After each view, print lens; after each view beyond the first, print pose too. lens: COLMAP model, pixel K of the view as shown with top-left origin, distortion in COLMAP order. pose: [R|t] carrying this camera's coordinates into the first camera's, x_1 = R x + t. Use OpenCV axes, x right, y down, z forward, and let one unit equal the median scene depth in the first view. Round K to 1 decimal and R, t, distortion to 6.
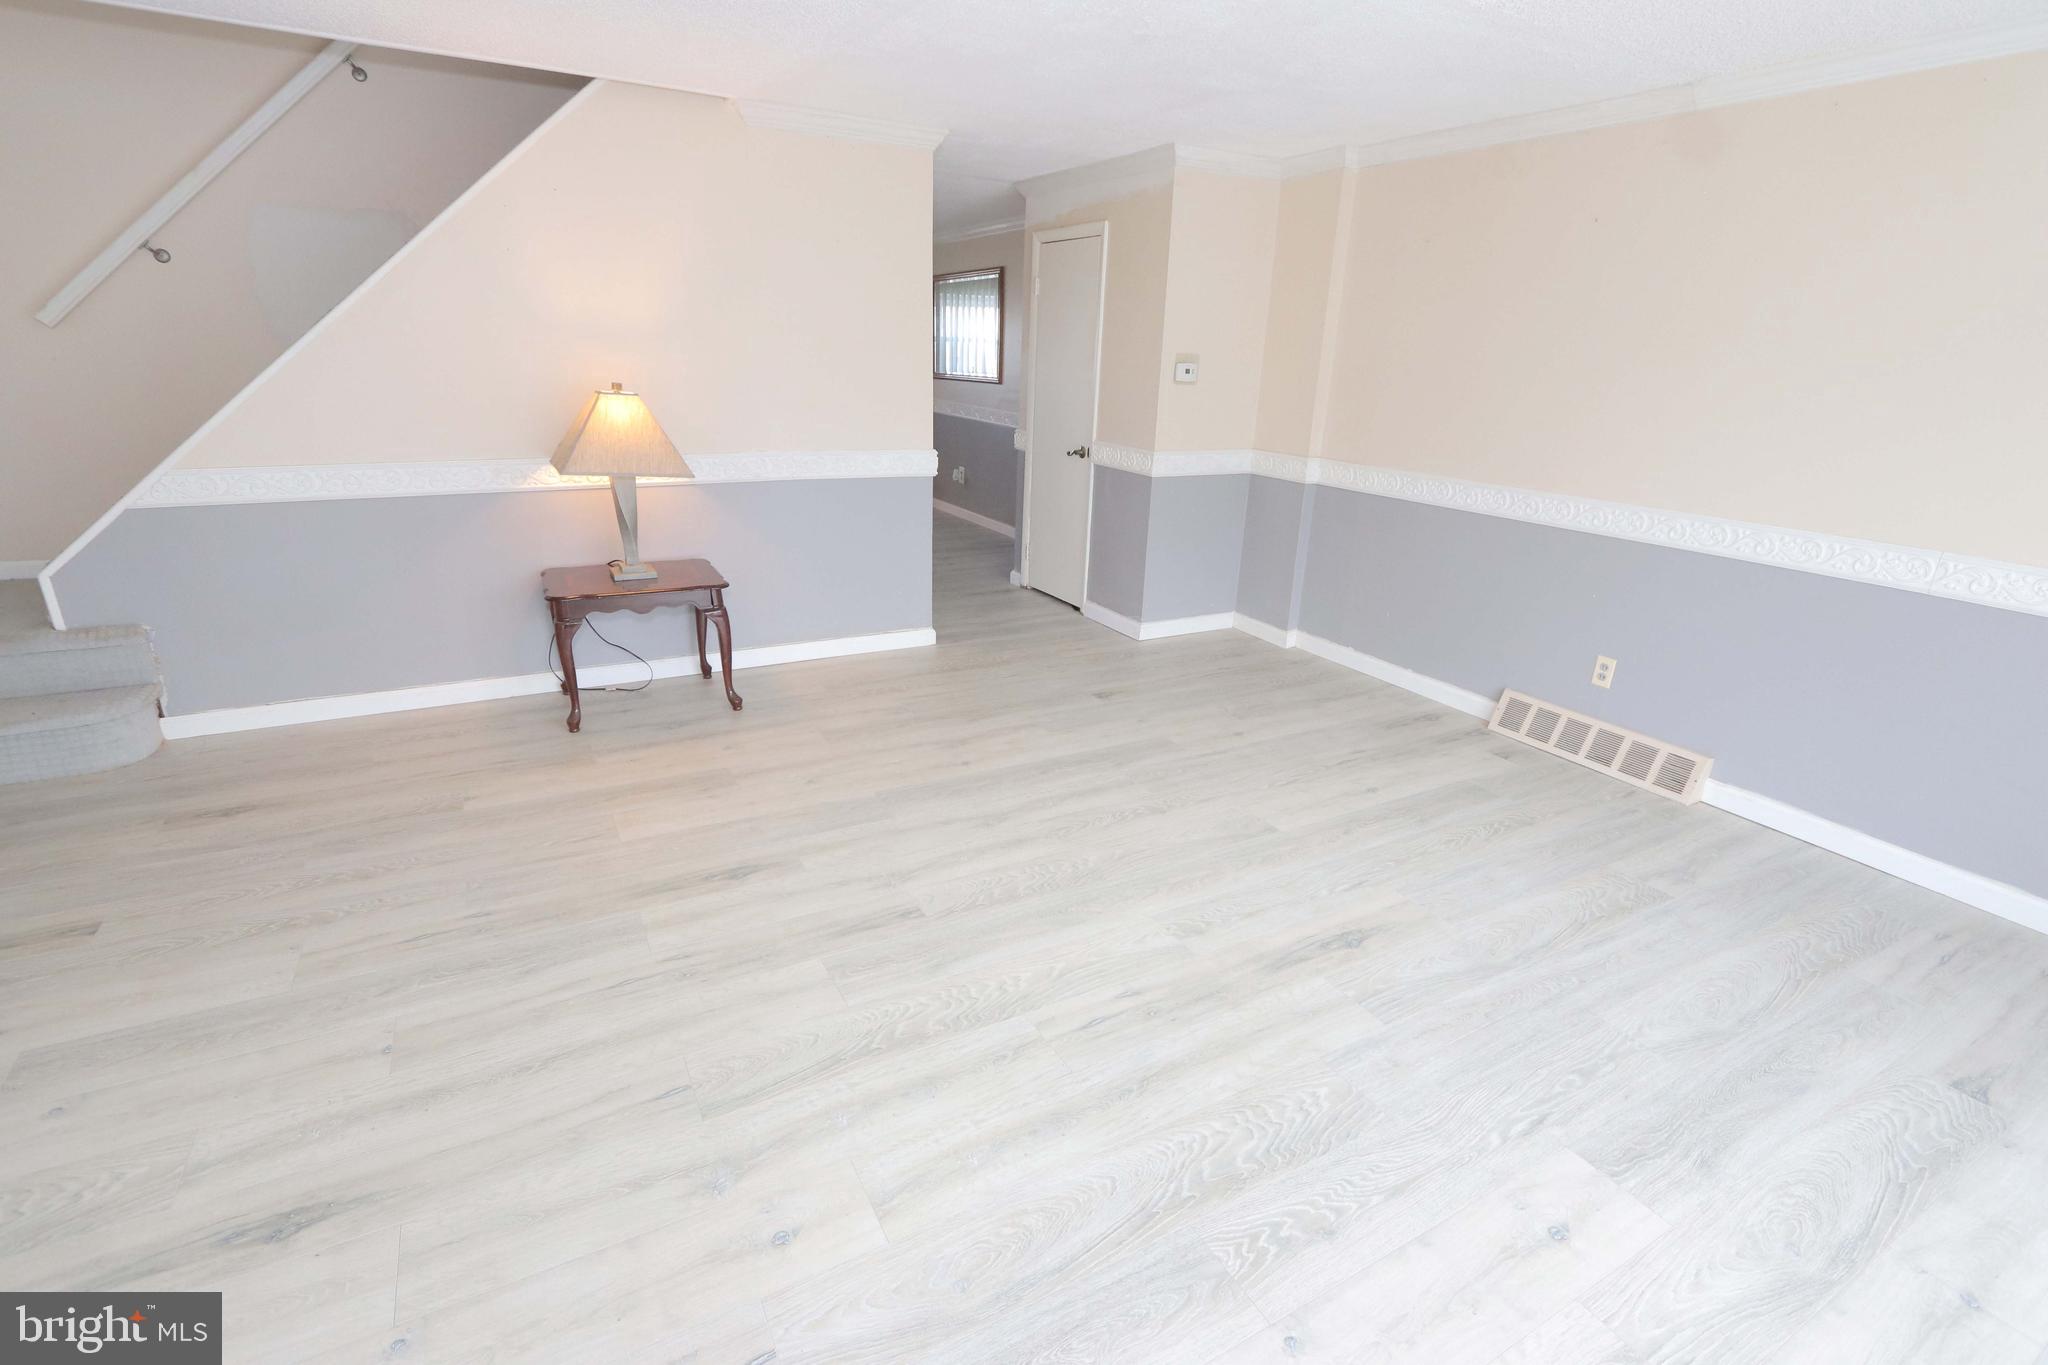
lens RADIAL K [[944.9, 0, 1025.9], [0, 944.9, 678.4], [0, 0, 1]] dist [-0.020100, 0.004291]
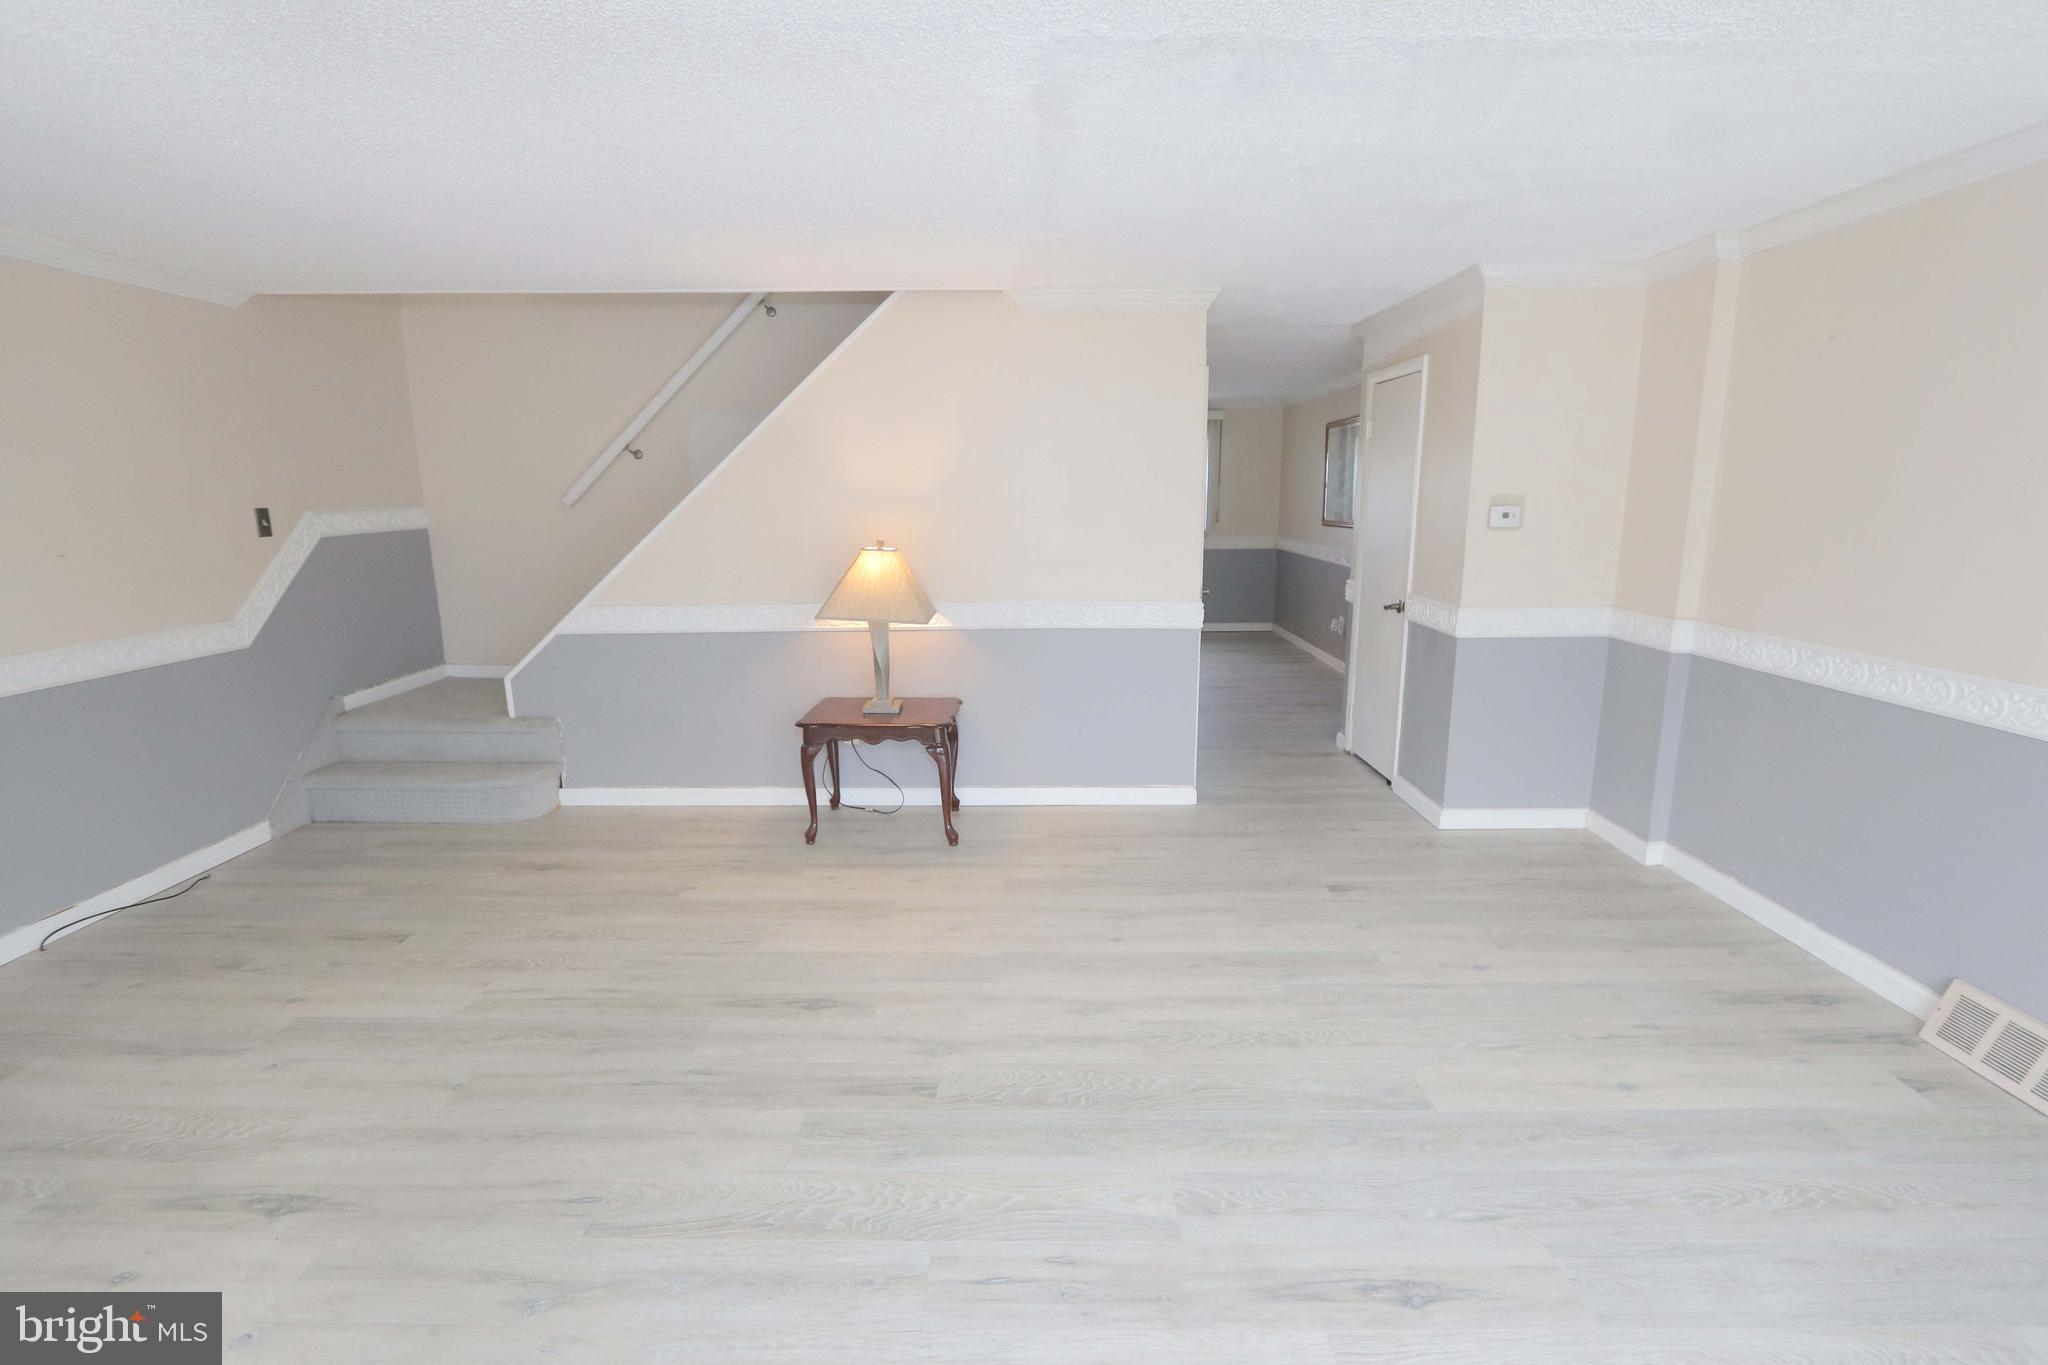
lens RADIAL K [[944.9, 0, 1025.9], [0, 944.9, 678.4], [0, 0, 1]] dist [-0.020100, 0.004291]
pose [[0.868846, 0.056335, -0.491866, 0.266350], [-0.127760, 0.985367, -0.112820, -0.040502], [0.478313, 0.160864, 0.863330, 0.115077]]
